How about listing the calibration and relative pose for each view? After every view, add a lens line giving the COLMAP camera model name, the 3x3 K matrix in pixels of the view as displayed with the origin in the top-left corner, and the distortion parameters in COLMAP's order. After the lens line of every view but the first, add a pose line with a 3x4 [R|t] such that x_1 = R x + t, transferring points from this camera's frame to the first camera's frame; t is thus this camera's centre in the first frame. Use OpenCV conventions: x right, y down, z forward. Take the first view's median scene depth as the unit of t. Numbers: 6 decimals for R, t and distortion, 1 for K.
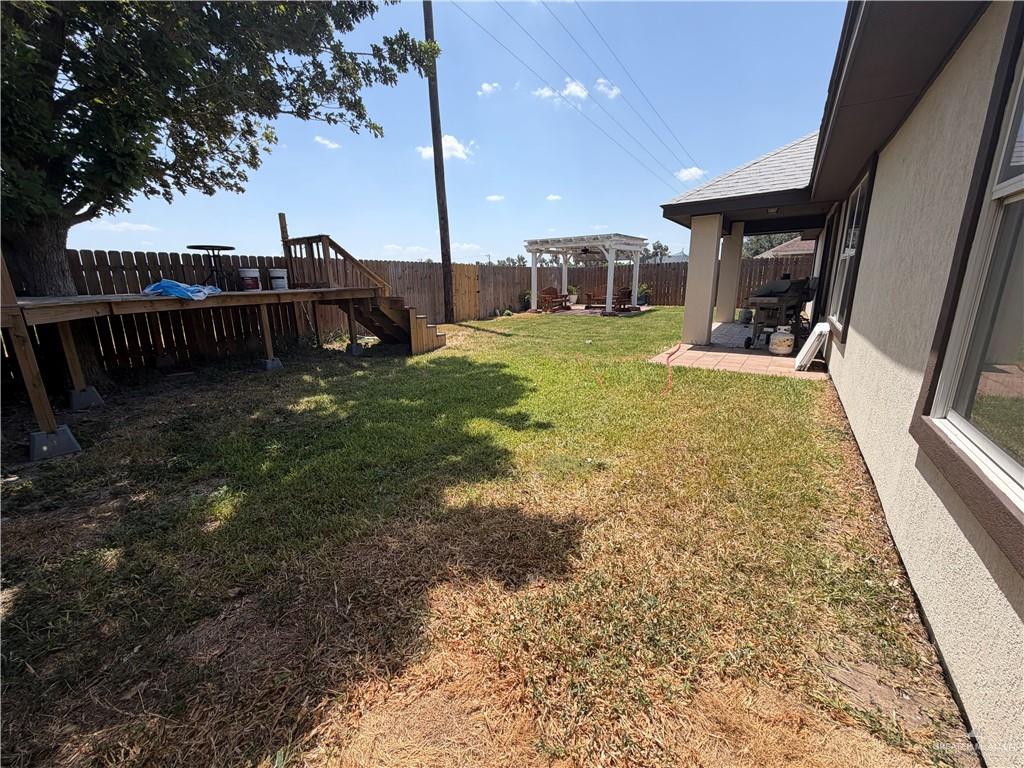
lens RADIAL K [[410.3, 0, 509.2], [0, 410.3, 381.3], [0, 0, 1]] dist [-0.003712, -0.000447]
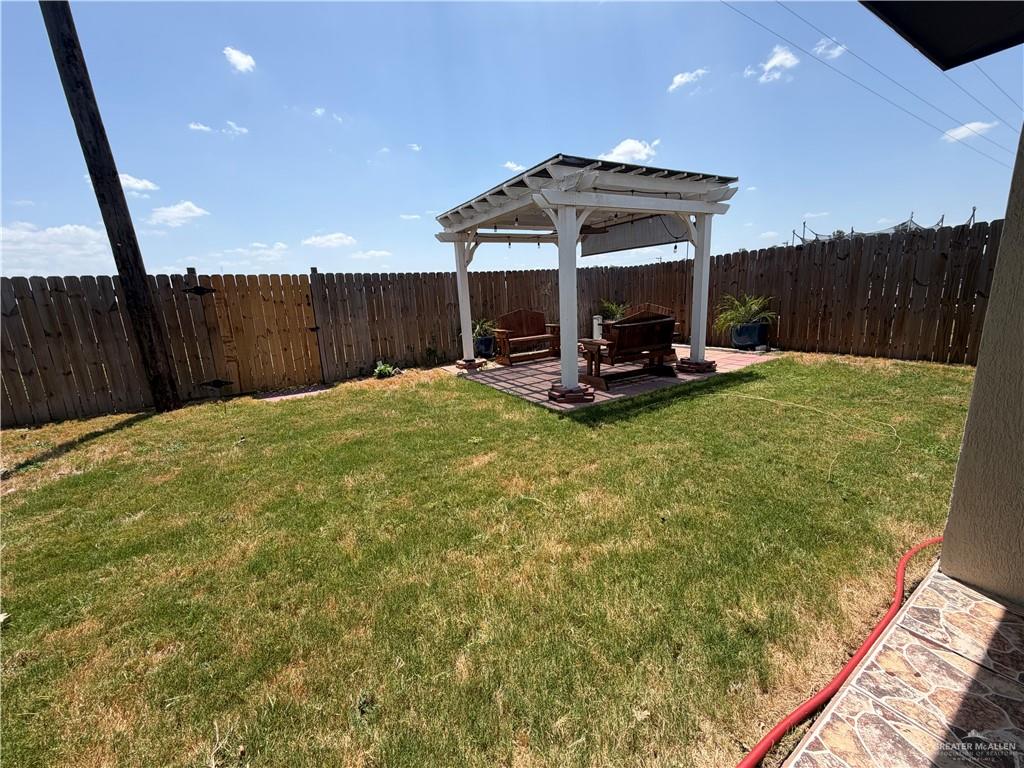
lens RADIAL K [[410.3, 0, 515.6], [0, 410.3, 386.5], [0, 0, 1]] dist [-0.003712, -0.000447]
pose [[0.924221, 0.055981, -0.377734, 0.296837], [-0.058032, 0.998297, 0.005959, -0.149109], [0.377424, 0.016413, 0.925895, 0.571816]]
